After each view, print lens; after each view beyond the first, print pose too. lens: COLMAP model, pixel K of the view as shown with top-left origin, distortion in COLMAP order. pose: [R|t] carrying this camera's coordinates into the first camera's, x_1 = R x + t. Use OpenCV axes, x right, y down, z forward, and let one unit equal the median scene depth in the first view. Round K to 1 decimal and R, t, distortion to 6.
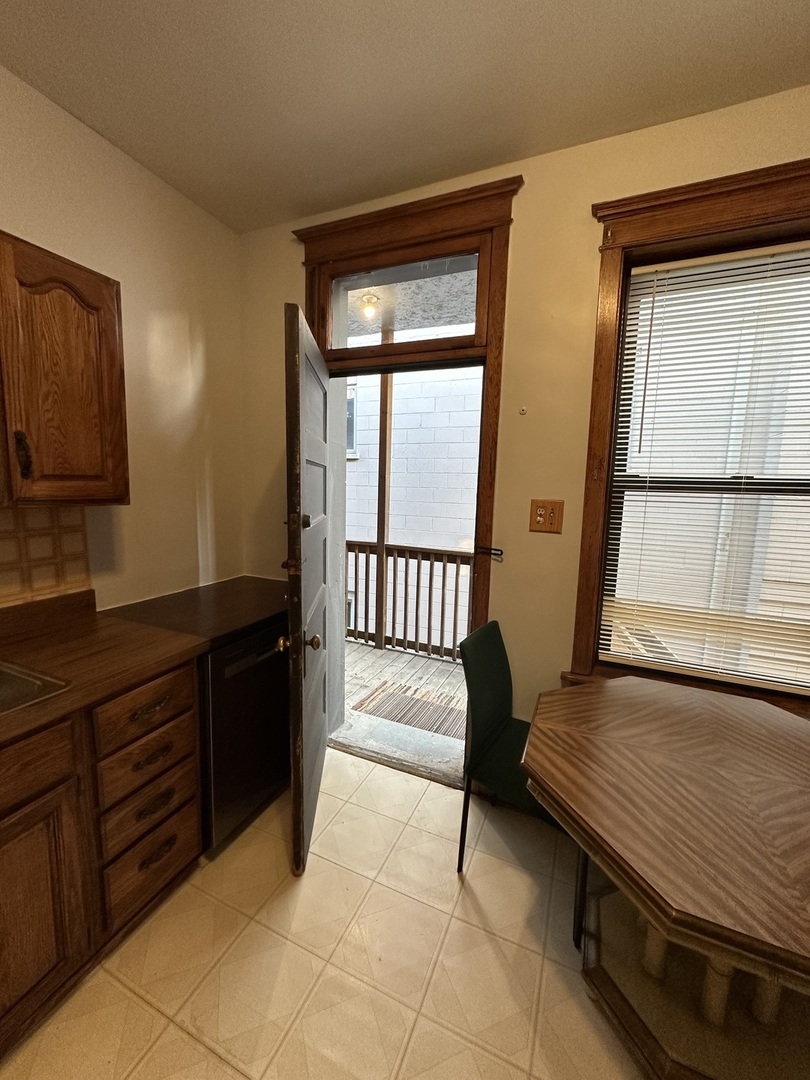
lens RADIAL K [[431.0, 0, 405.0], [0, 431.0, 540.0], [0, 0, 1]] dist [-0.003912, -0.000056]
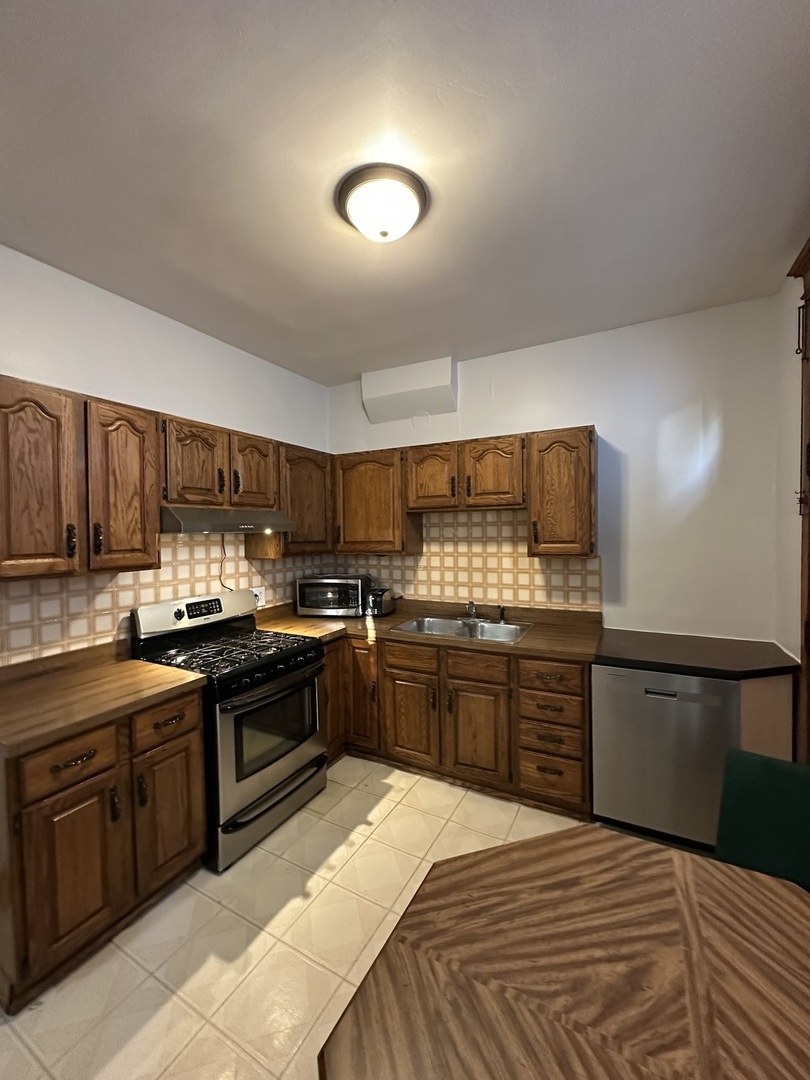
lens RADIAL K [[431.0, 0, 405.0], [0, 431.0, 540.0], [0, 0, 1]] dist [-0.003912, -0.000056]
pose [[-0.086269, -0.006342, -0.996252, 0.913426], [-0.115734, 0.993273, 0.003699, -0.069702], [0.989527, 0.115620, -0.086423, 0.409679]]
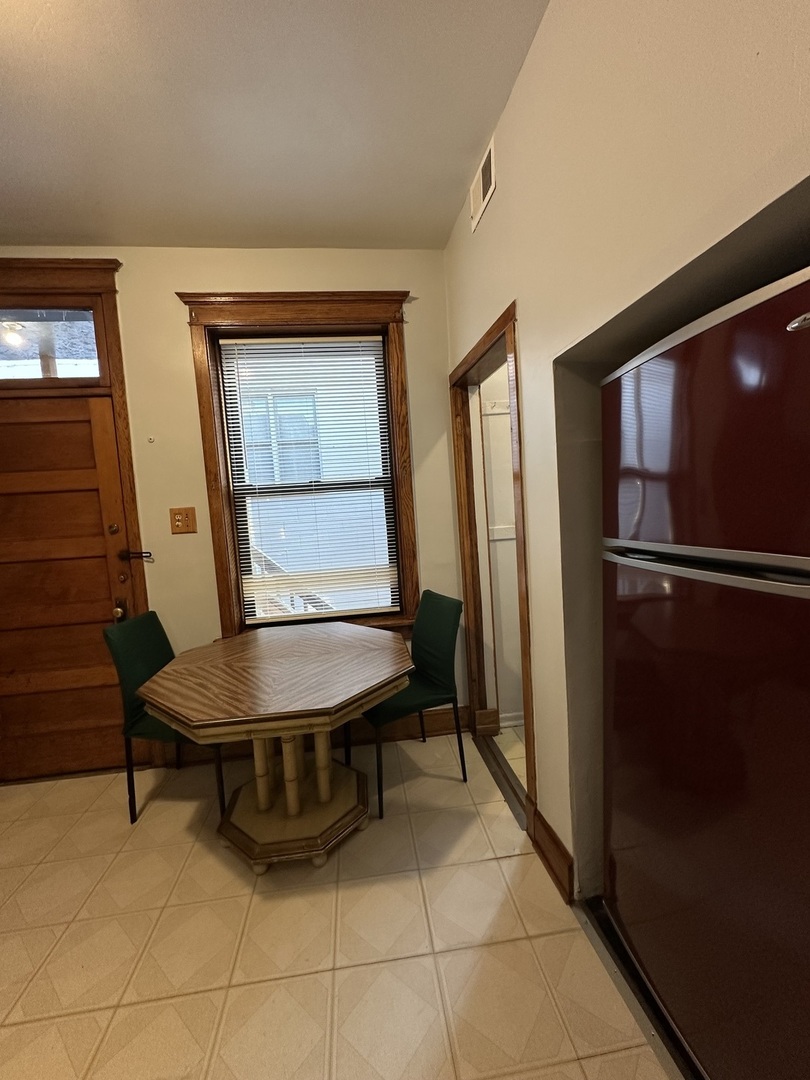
lens RADIAL K [[431.0, 0, 405.0], [0, 431.0, 540.0], [0, 0, 1]] dist [-0.003912, -0.000056]
pose [[0.855508, -0.119122, 0.503902, 0.258557], [0.148907, 0.988667, -0.019089, 0.133554], [-0.495917, 0.091366, 0.863550, -0.455893]]
